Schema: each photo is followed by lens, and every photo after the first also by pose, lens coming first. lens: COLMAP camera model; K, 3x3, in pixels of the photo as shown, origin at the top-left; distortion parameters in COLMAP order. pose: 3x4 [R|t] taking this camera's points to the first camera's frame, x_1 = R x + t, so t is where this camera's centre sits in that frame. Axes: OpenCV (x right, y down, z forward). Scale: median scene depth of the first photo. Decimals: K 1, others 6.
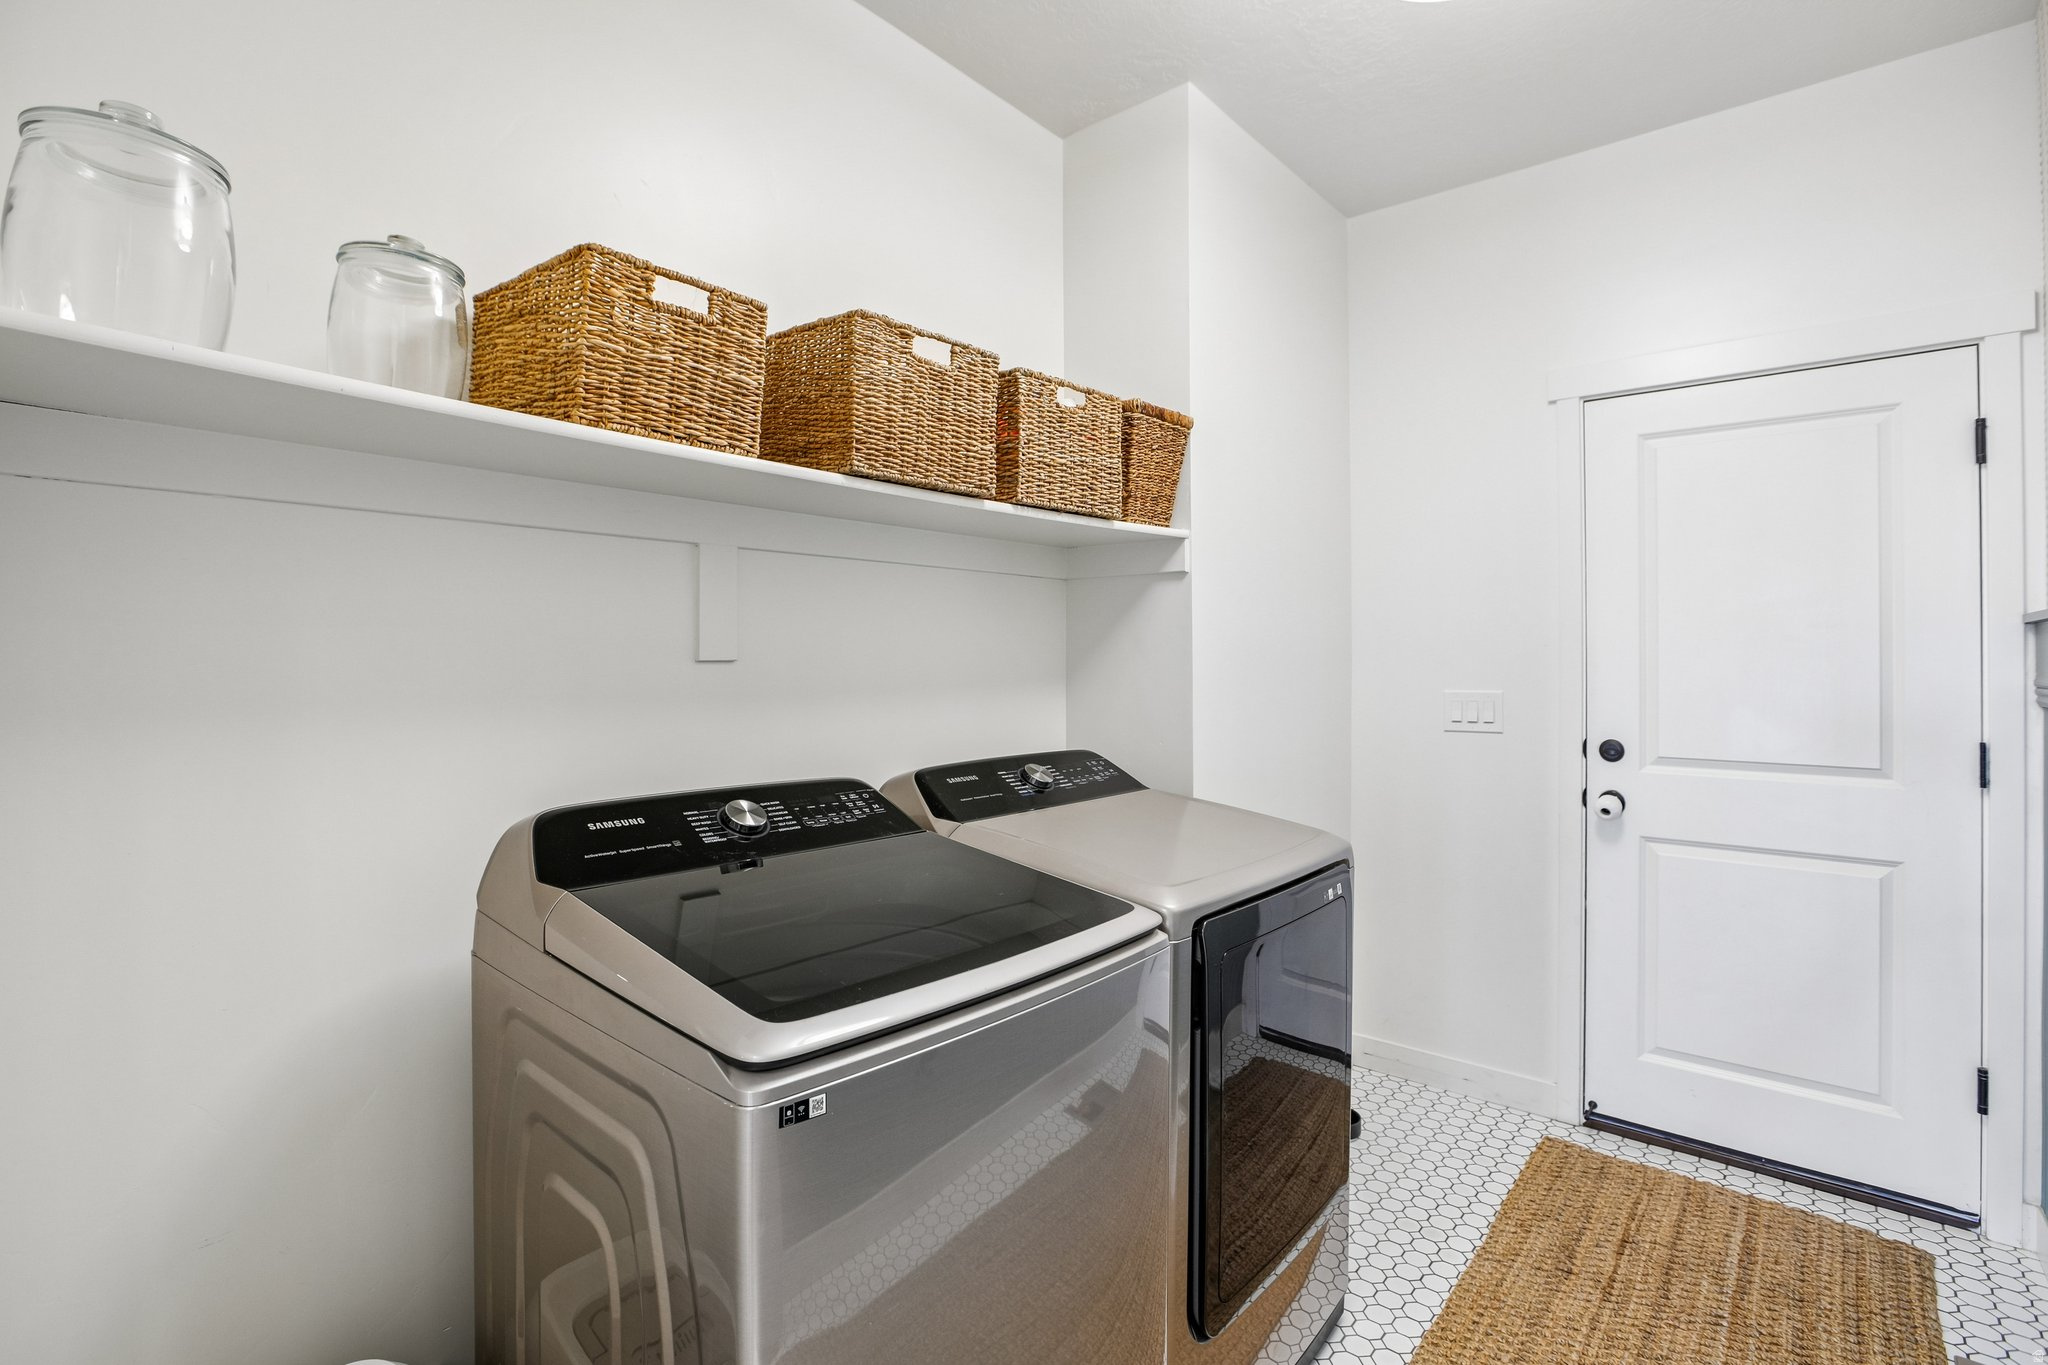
lens RADIAL K [[958.1, 0, 1021.9], [0, 958.1, 685.2], [0, 0, 1]] dist [-0.048741, 0.018508]
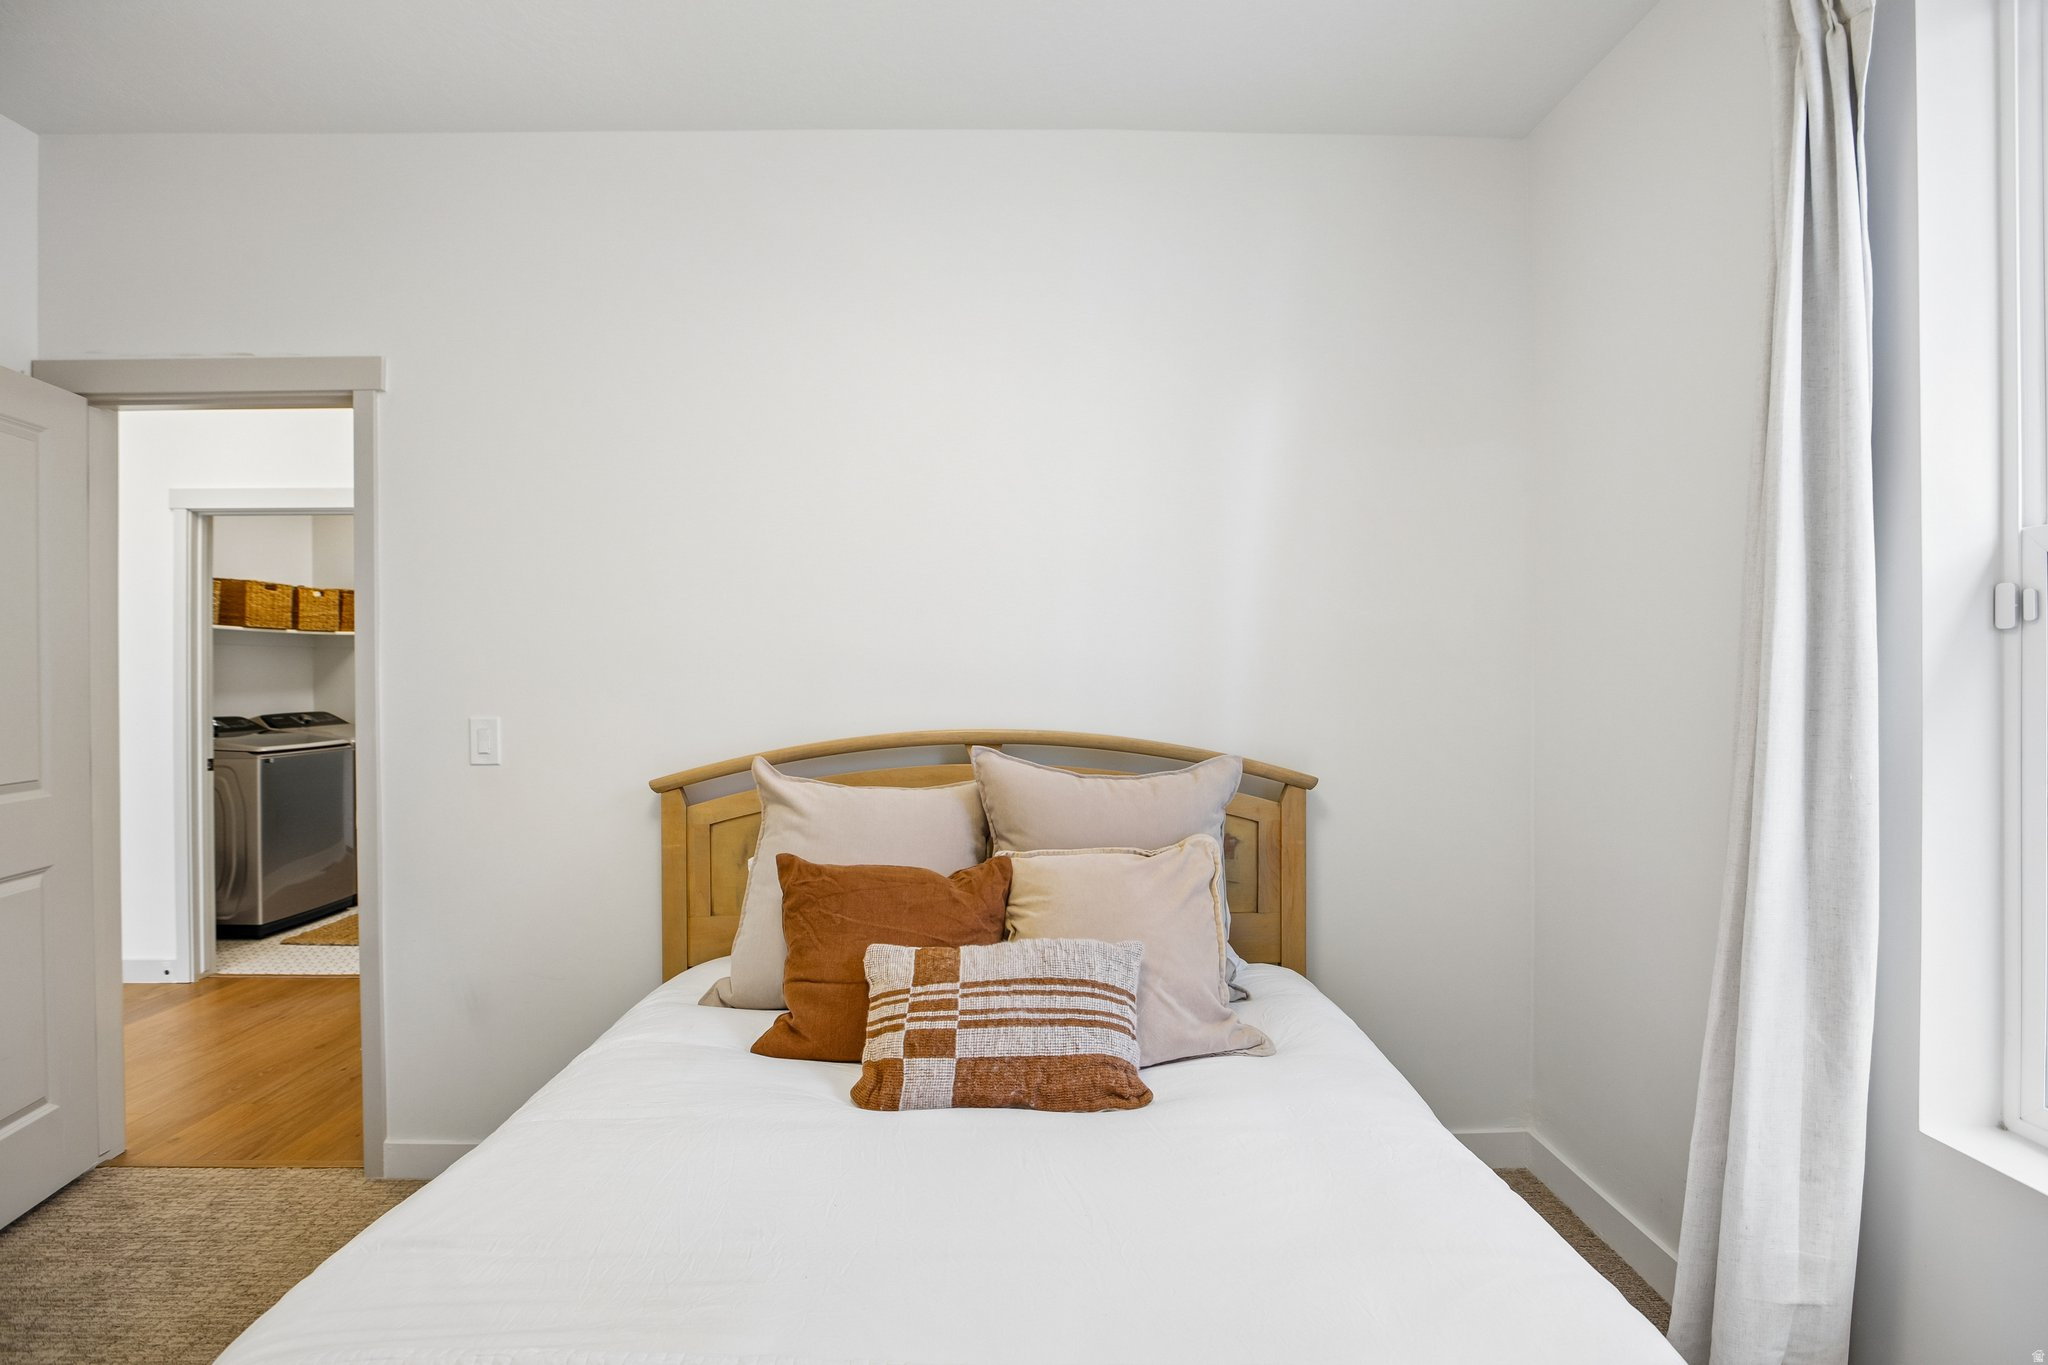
lens RADIAL K [[958.1, 0, 1021.9], [0, 958.1, 685.2], [0, 0, 1]] dist [-0.048741, 0.018508]
pose [[0.748482, -0.004084, 0.663143, -0.268597], [0.017025, 0.999770, -0.013059, 0.072340], [-0.662937, 0.021065, 0.748379, -2.881761]]
